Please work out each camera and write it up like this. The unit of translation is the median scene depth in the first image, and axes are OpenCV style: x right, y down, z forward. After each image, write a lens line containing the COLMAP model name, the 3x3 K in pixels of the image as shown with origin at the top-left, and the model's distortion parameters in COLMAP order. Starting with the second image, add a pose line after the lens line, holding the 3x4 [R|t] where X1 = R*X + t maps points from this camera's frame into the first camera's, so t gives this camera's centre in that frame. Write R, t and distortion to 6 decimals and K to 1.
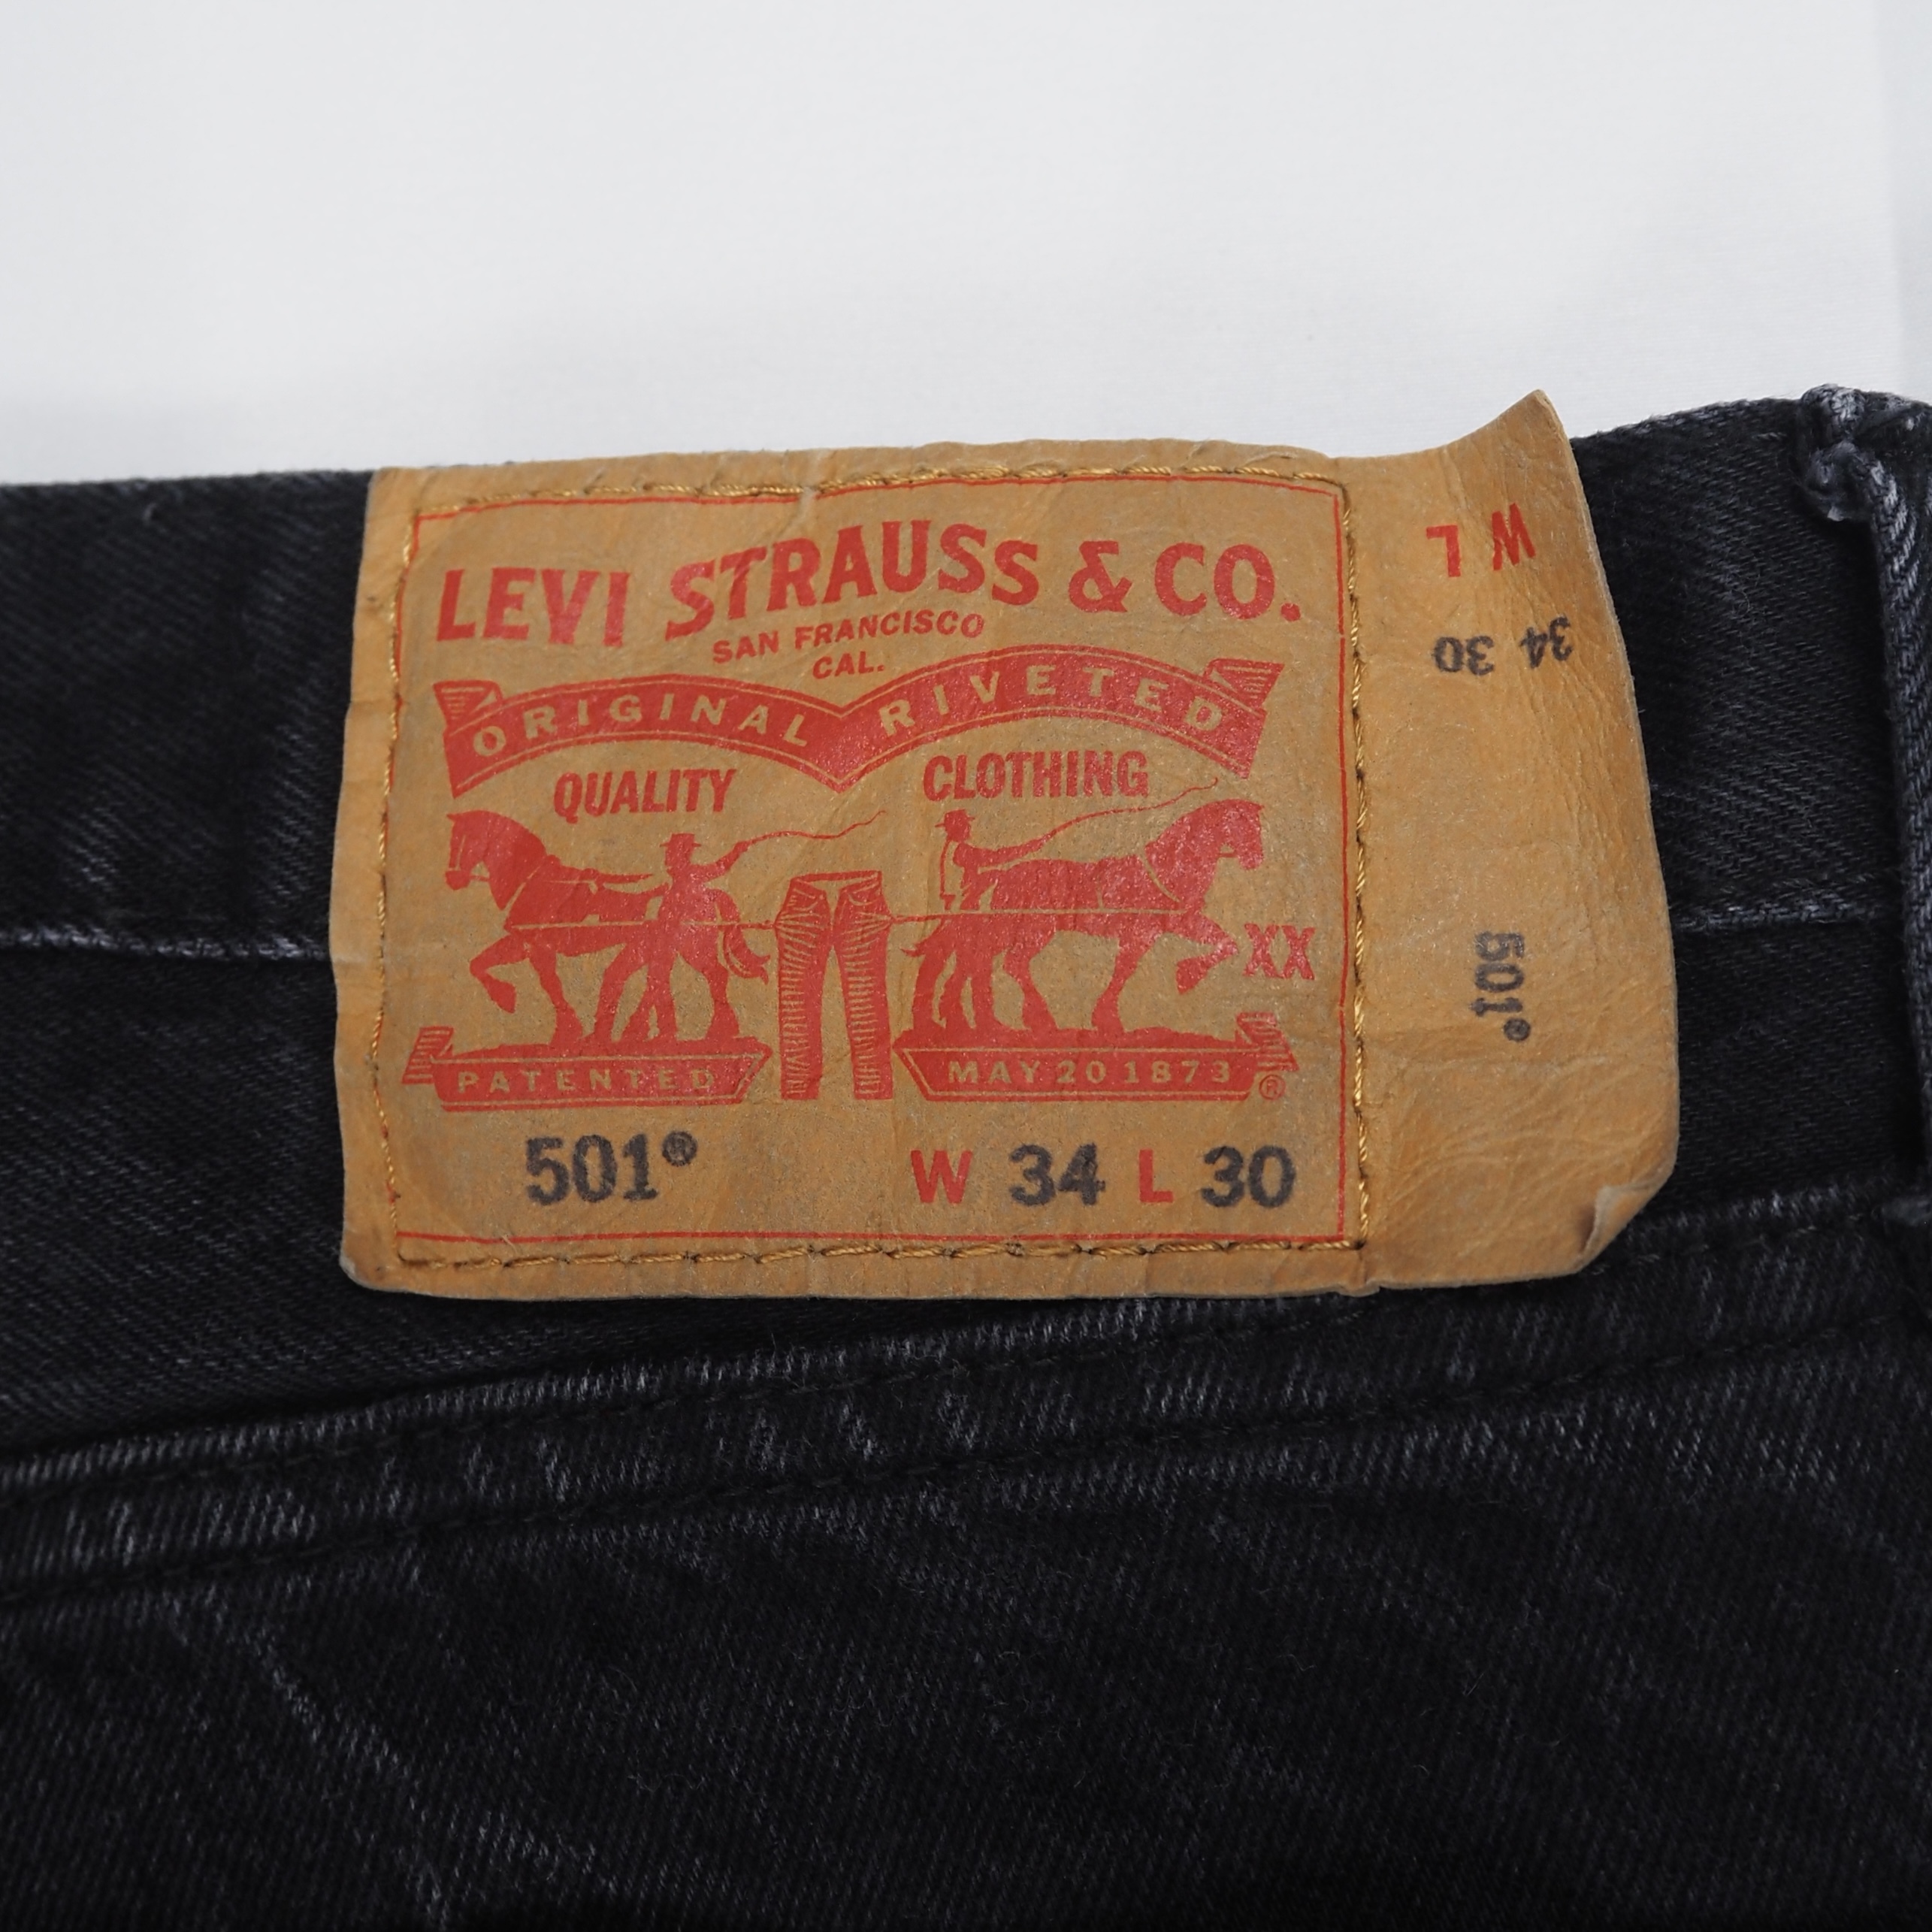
lens RADIAL K [[3284.0, 0, 998.6], [0, 3284.0, 831.5], [0, 0, 1]] dist [-0.022521, -0.060519]
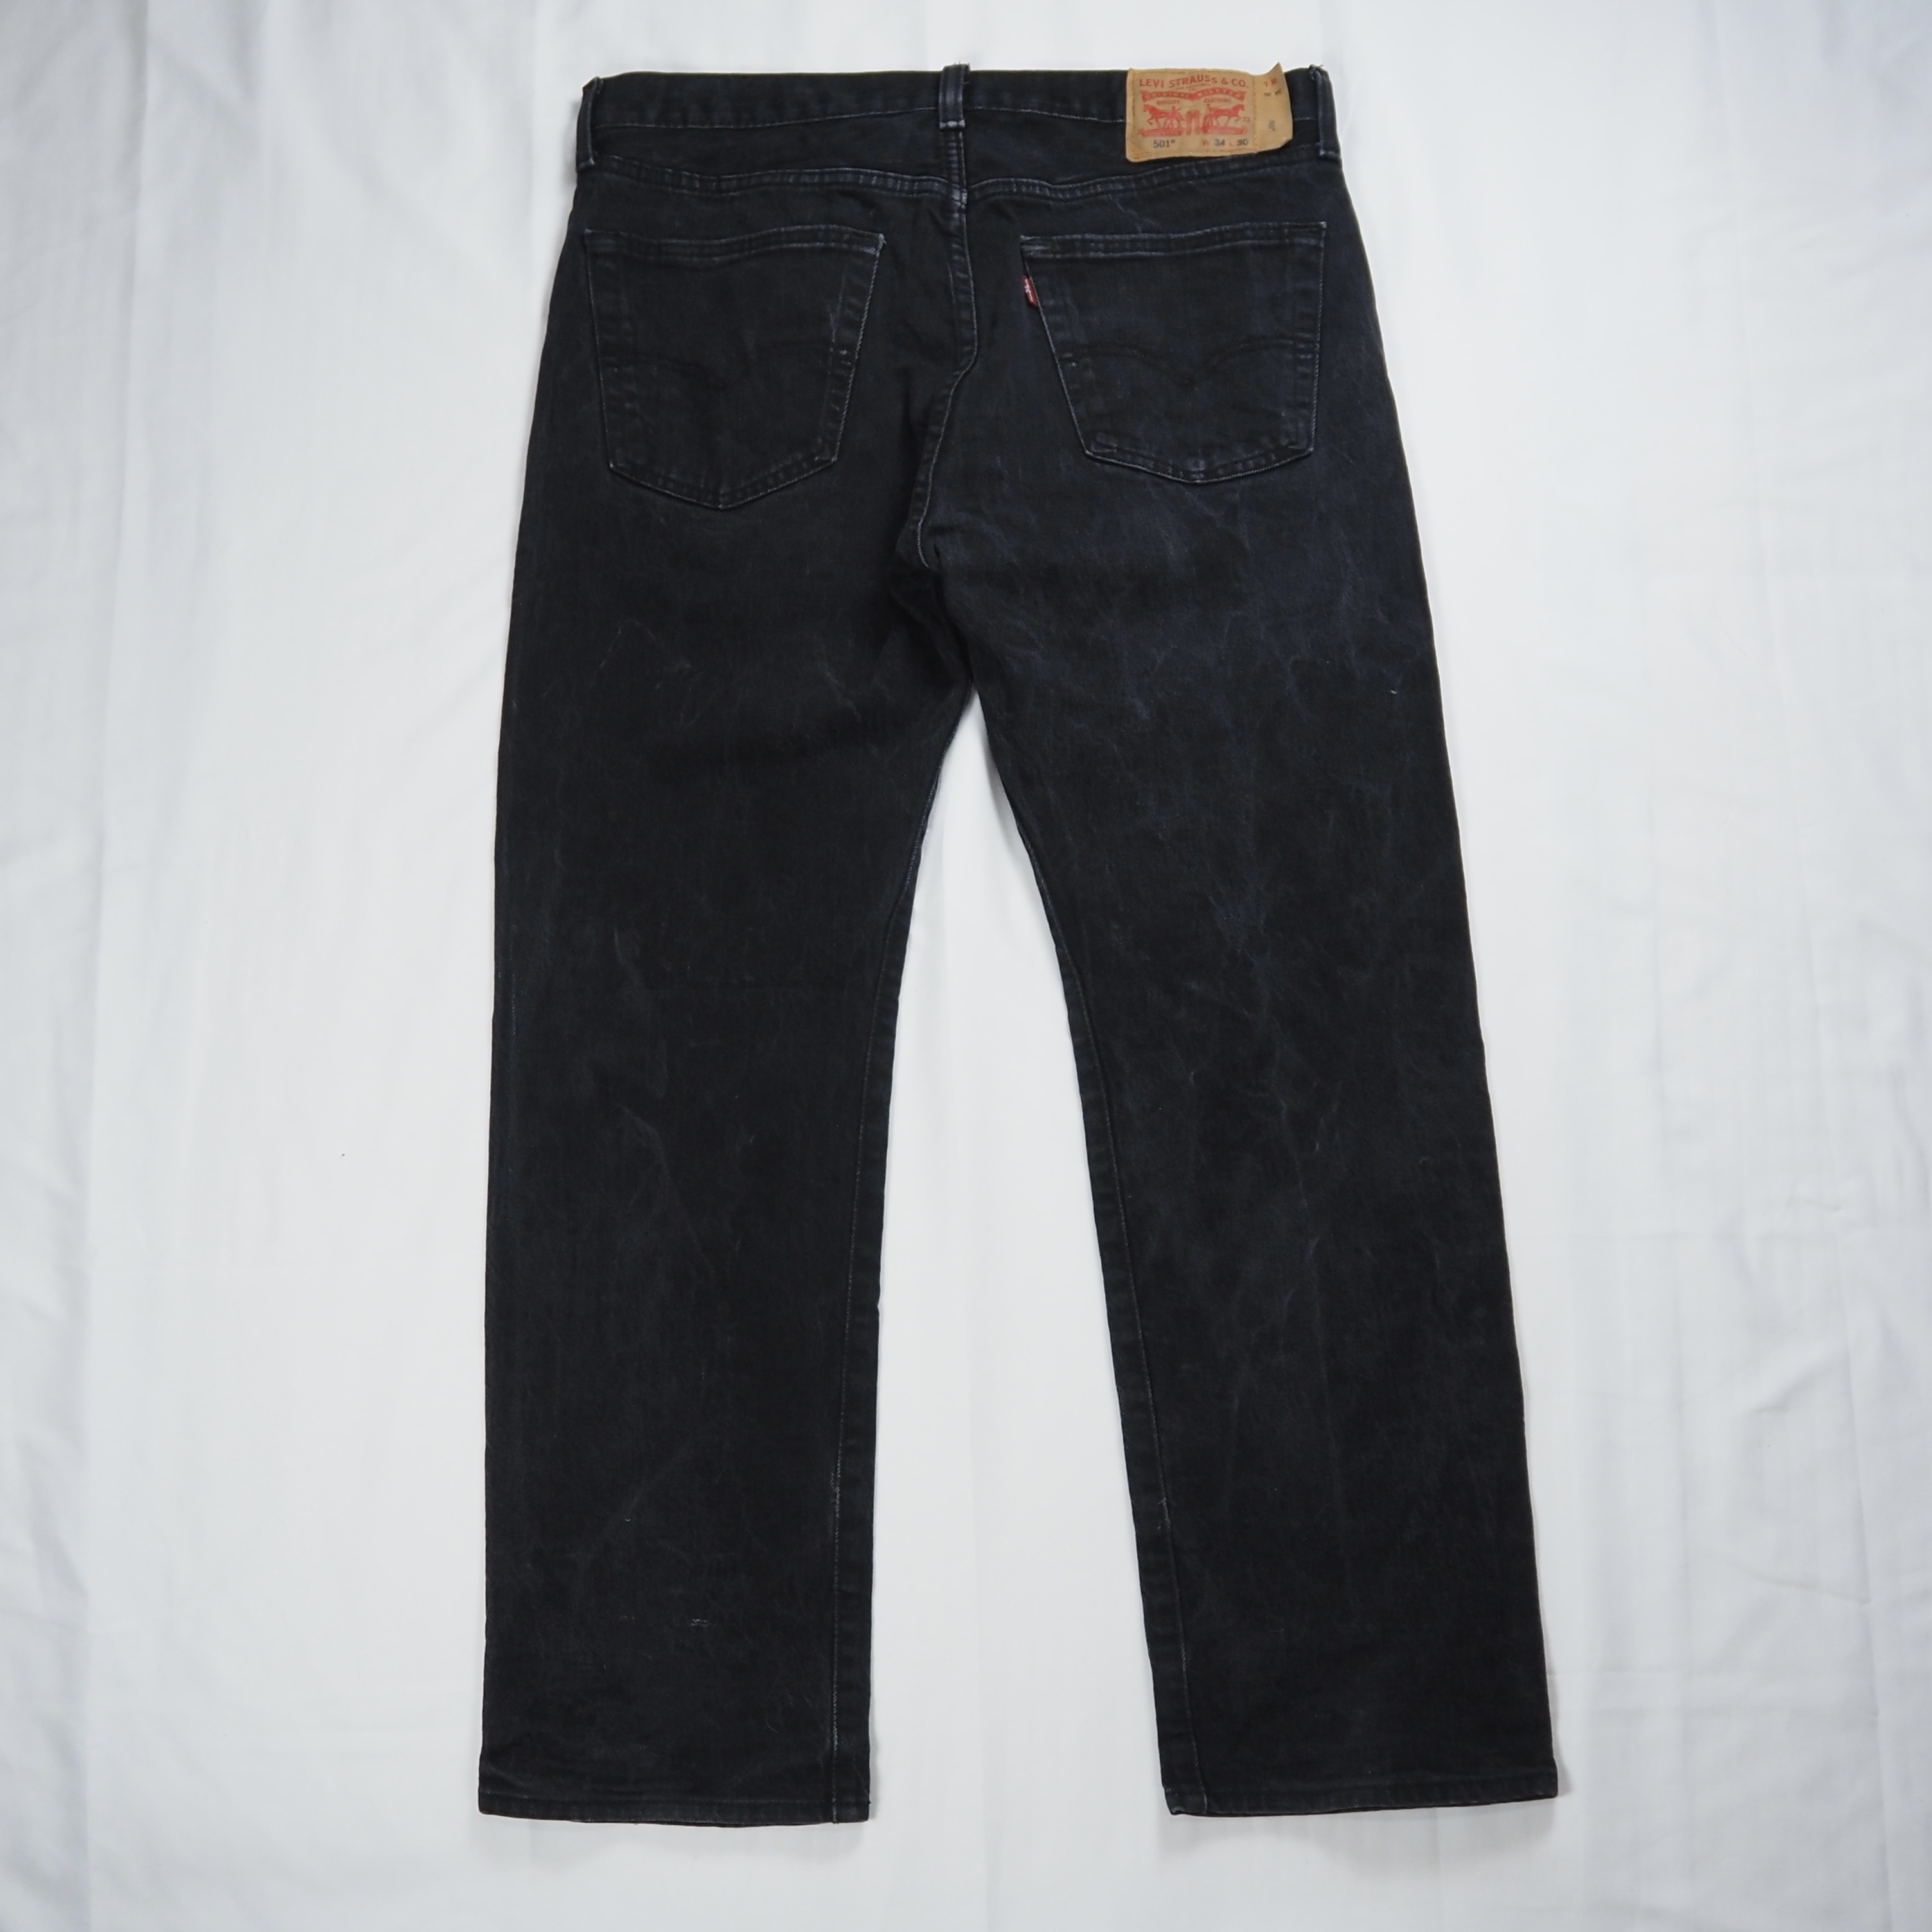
lens RADIAL K [[2748.3, 0, 967.1], [0, 2748.3, 1117.0], [0, 0, 1]] dist [-0.043778, 0.020227]
pose [[0.993004, 0.051751, 0.106133, -1.204710], [-0.046065, 0.997404, -0.055344, 2.925842], [-0.108721, 0.050068, 0.992811, -5.605776]]
